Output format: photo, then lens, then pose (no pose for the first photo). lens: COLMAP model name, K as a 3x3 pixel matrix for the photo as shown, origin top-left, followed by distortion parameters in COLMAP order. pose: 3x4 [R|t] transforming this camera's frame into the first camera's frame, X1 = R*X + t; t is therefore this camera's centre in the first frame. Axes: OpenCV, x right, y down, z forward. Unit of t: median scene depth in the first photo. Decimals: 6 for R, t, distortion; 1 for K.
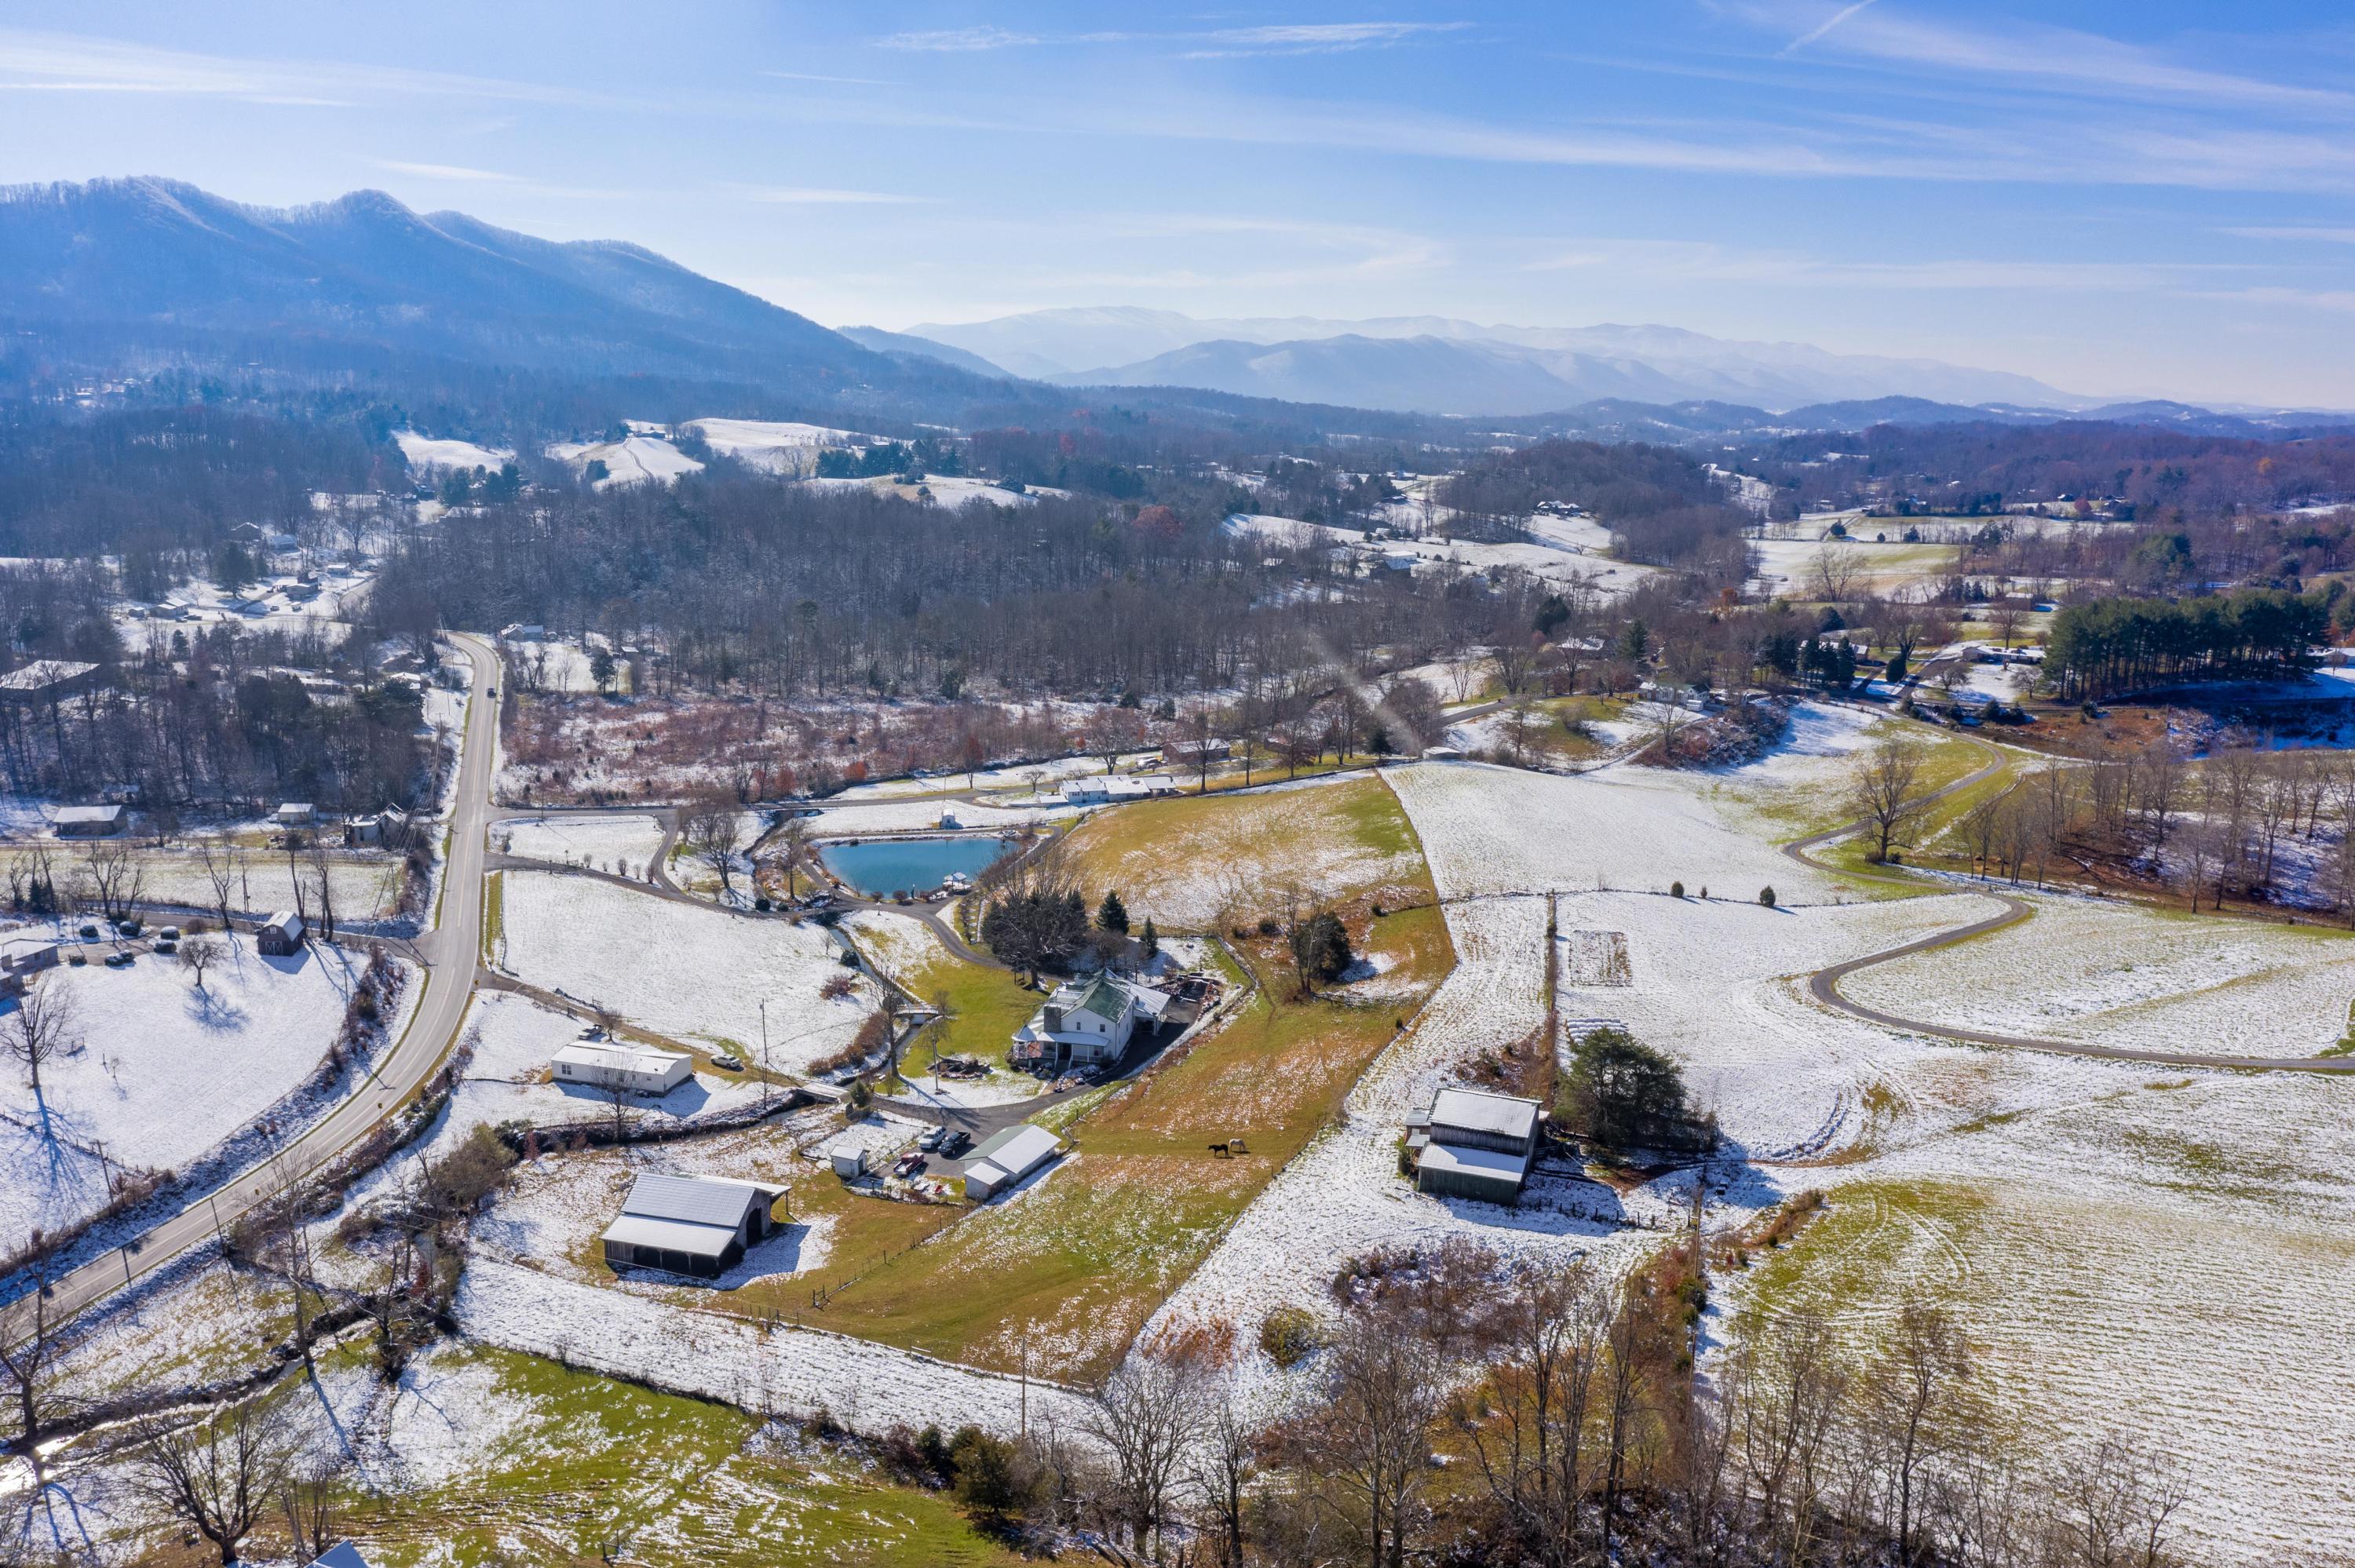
lens RADIAL K [[1883.9, 0, 1139.7], [0, 1883.9, 781.6], [0, 0, 1]] dist [-0.041225, 0.002860]
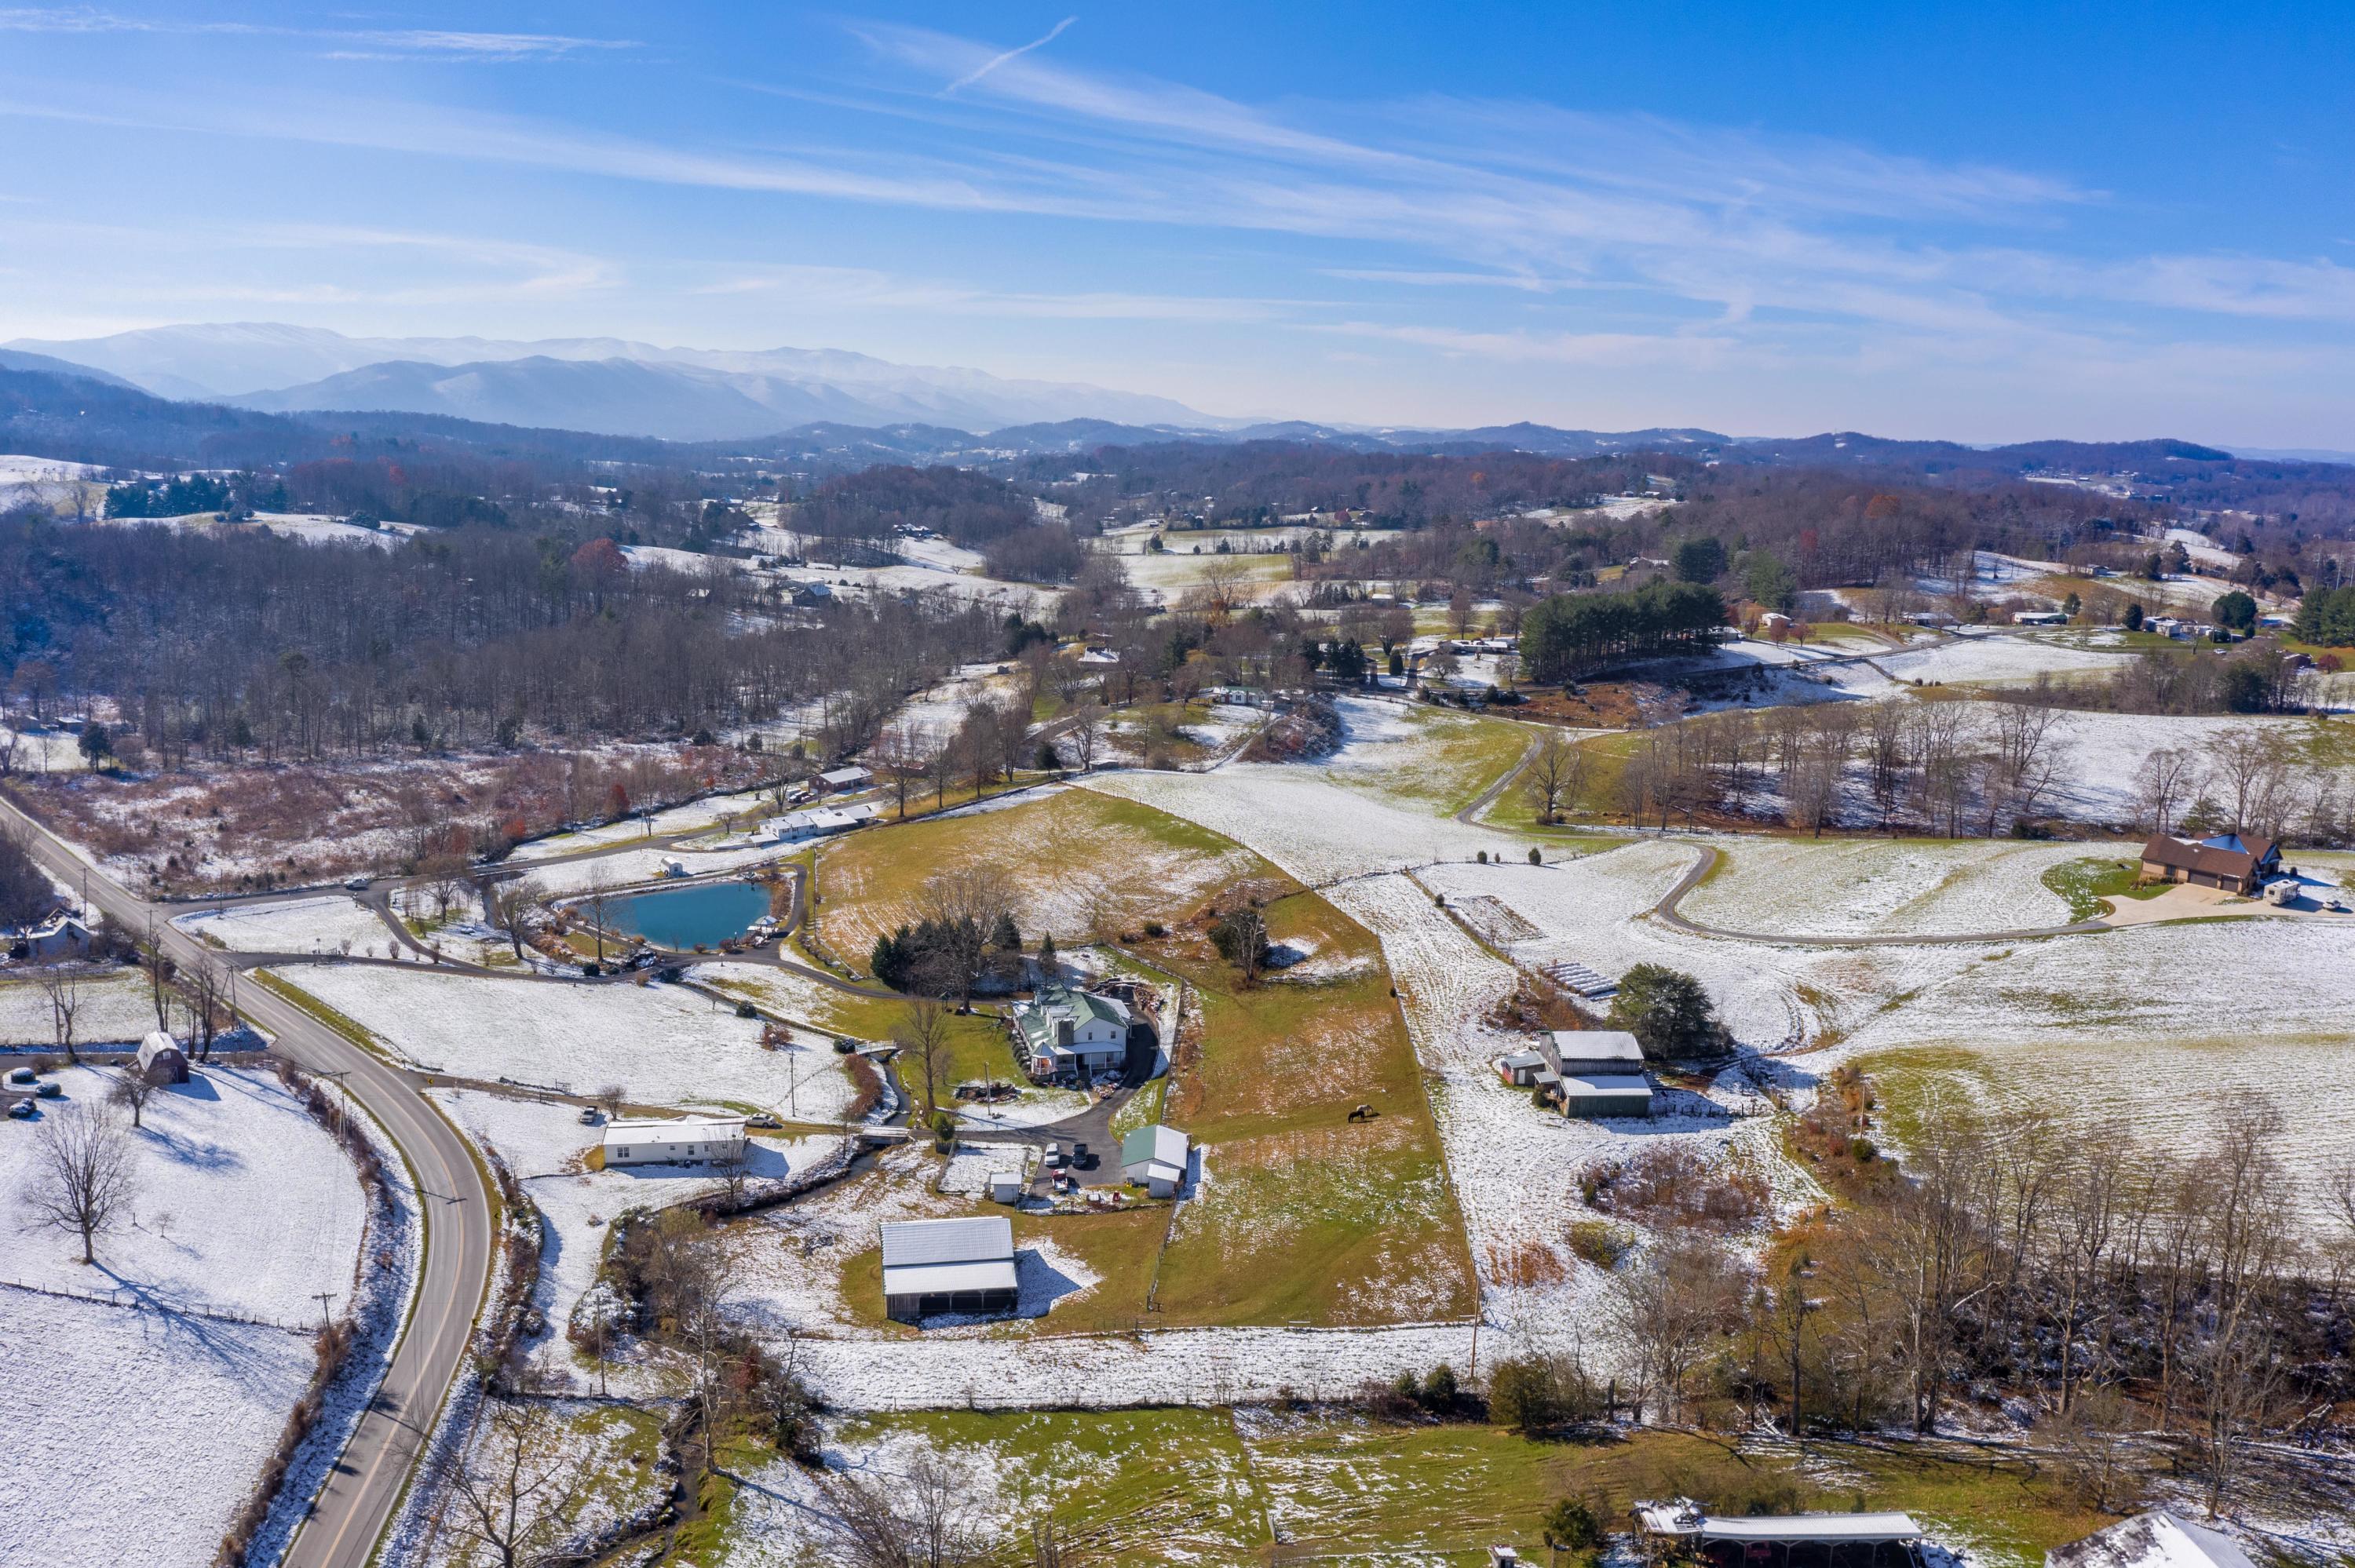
lens RADIAL K [[1883.9, 0, 1161.4], [0, 1883.9, 773.5], [0, 0, 1]] dist [-0.041225, 0.002860]
pose [[0.904708, -0.075669, 0.419259, -0.264460], [0.082194, 0.996613, 0.002506, -0.009611], [-0.418028, 0.032193, 0.907863, 0.016333]]
